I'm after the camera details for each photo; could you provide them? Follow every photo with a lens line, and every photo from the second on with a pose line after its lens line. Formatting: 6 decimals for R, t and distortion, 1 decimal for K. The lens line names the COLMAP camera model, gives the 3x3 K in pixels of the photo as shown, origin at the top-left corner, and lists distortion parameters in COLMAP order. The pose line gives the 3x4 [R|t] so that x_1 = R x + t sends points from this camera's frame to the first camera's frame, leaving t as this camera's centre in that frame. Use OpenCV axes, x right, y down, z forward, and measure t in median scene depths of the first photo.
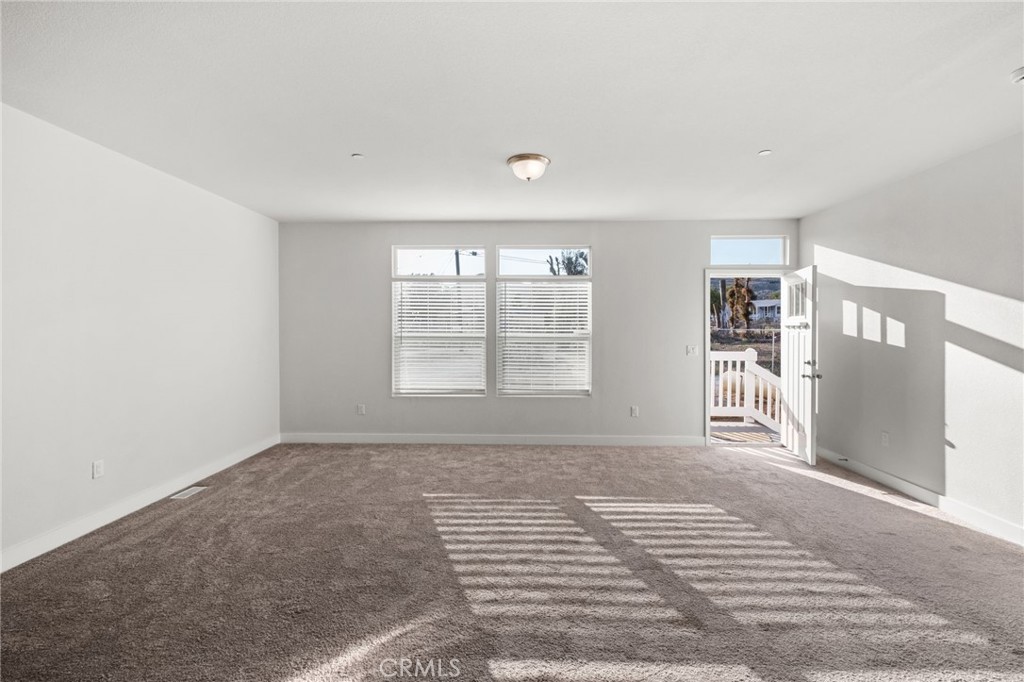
lens RADIAL K [[439.3, 0, 508.0], [0, 439.3, 340.0], [0, 0, 1]] dist [0.013725, -0.012476]
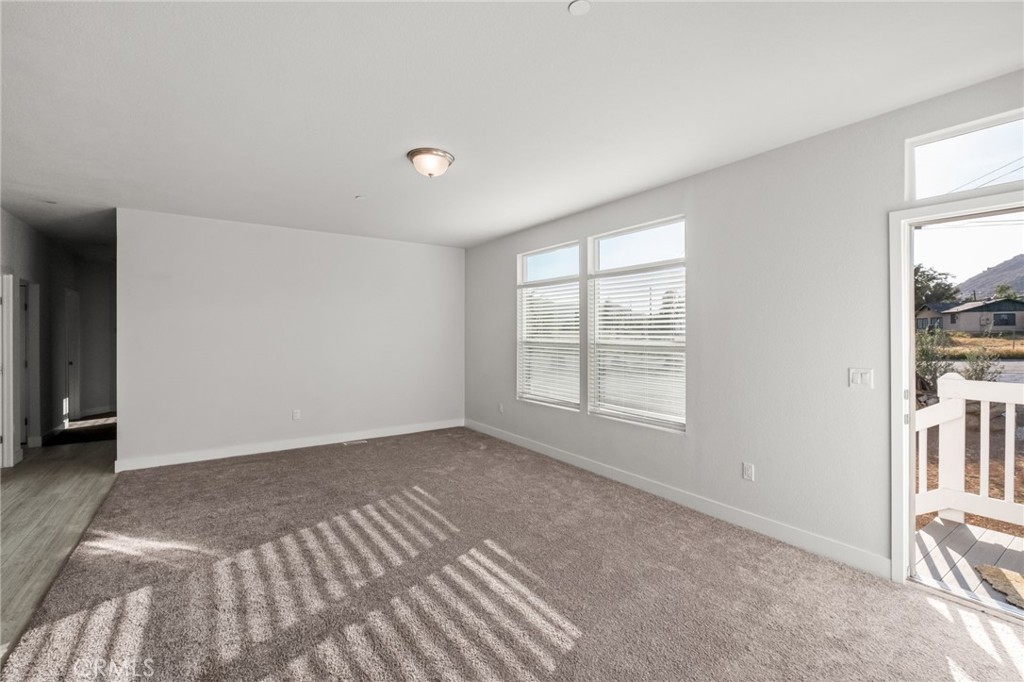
lens RADIAL K [[439.3, 0, 508.0], [0, 439.3, 340.0], [0, 0, 1]] dist [0.013725, -0.012476]
pose [[0.597773, 0.010854, -0.801592, 0.849788], [-0.019726, 0.999805, -0.001172, -0.016296], [0.801423, 0.016513, 0.597870, 0.546891]]
